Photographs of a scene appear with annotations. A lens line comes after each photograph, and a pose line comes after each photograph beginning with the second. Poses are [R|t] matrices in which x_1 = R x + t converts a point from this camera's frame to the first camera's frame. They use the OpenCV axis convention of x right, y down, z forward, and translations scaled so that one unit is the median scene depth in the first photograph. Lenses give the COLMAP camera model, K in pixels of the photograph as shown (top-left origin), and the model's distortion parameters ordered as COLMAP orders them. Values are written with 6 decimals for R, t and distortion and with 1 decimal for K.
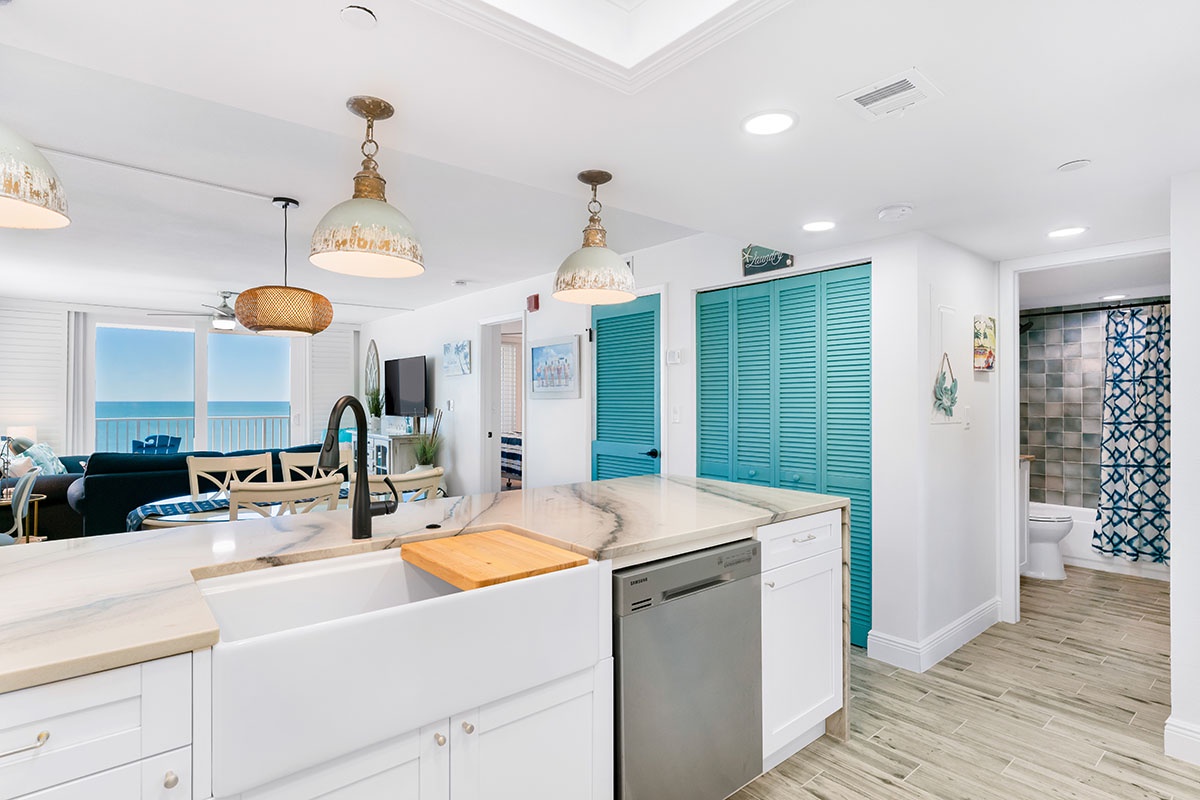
lens RADIAL K [[604.8, 0, 600.9], [0, 604.8, 402.8], [0, 0, 1]] dist [-0.004386, 0.007200]
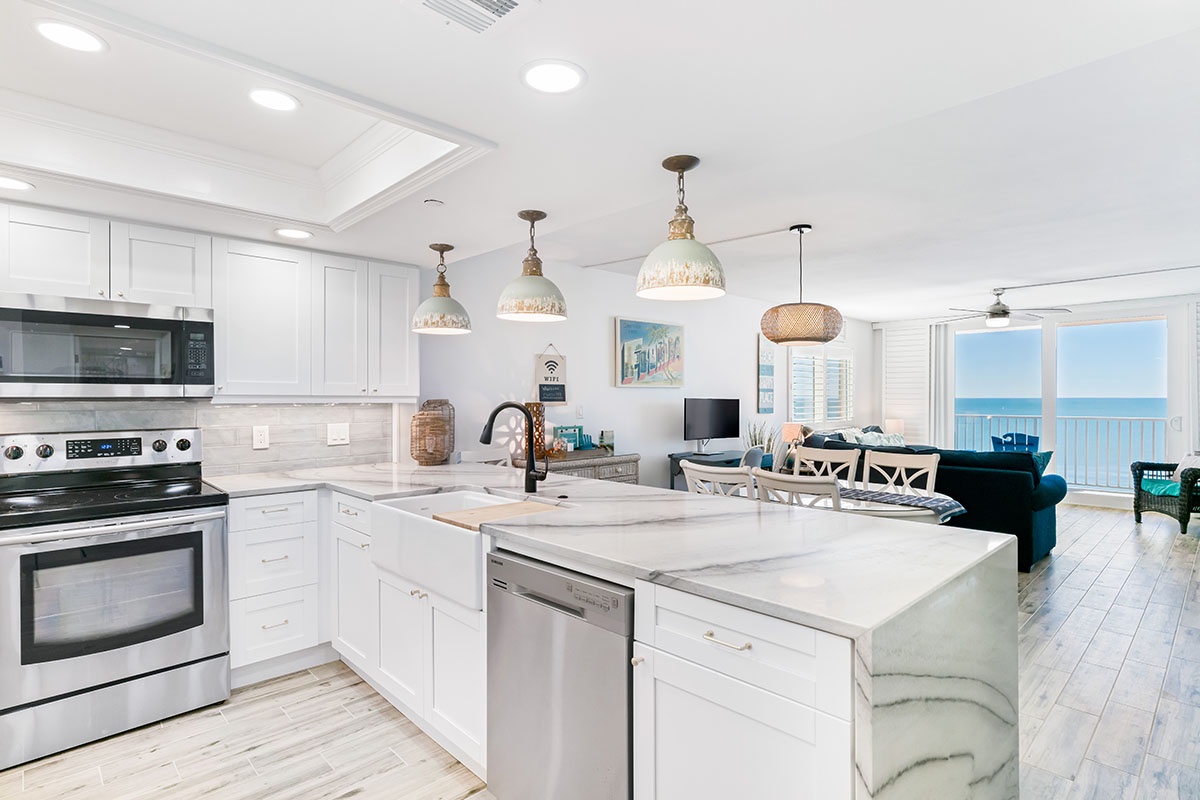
lens RADIAL K [[613.6, 0, 597.0], [0, 613.6, 398.6], [0, 0, 1]] dist [-0.013459, 0.009731]
pose [[0.065536, 0.001075, -0.997850, 0.736831], [-0.002002, 0.999998, 0.000946, -0.012722], [0.997848, 0.001936, 0.065538, 0.655165]]
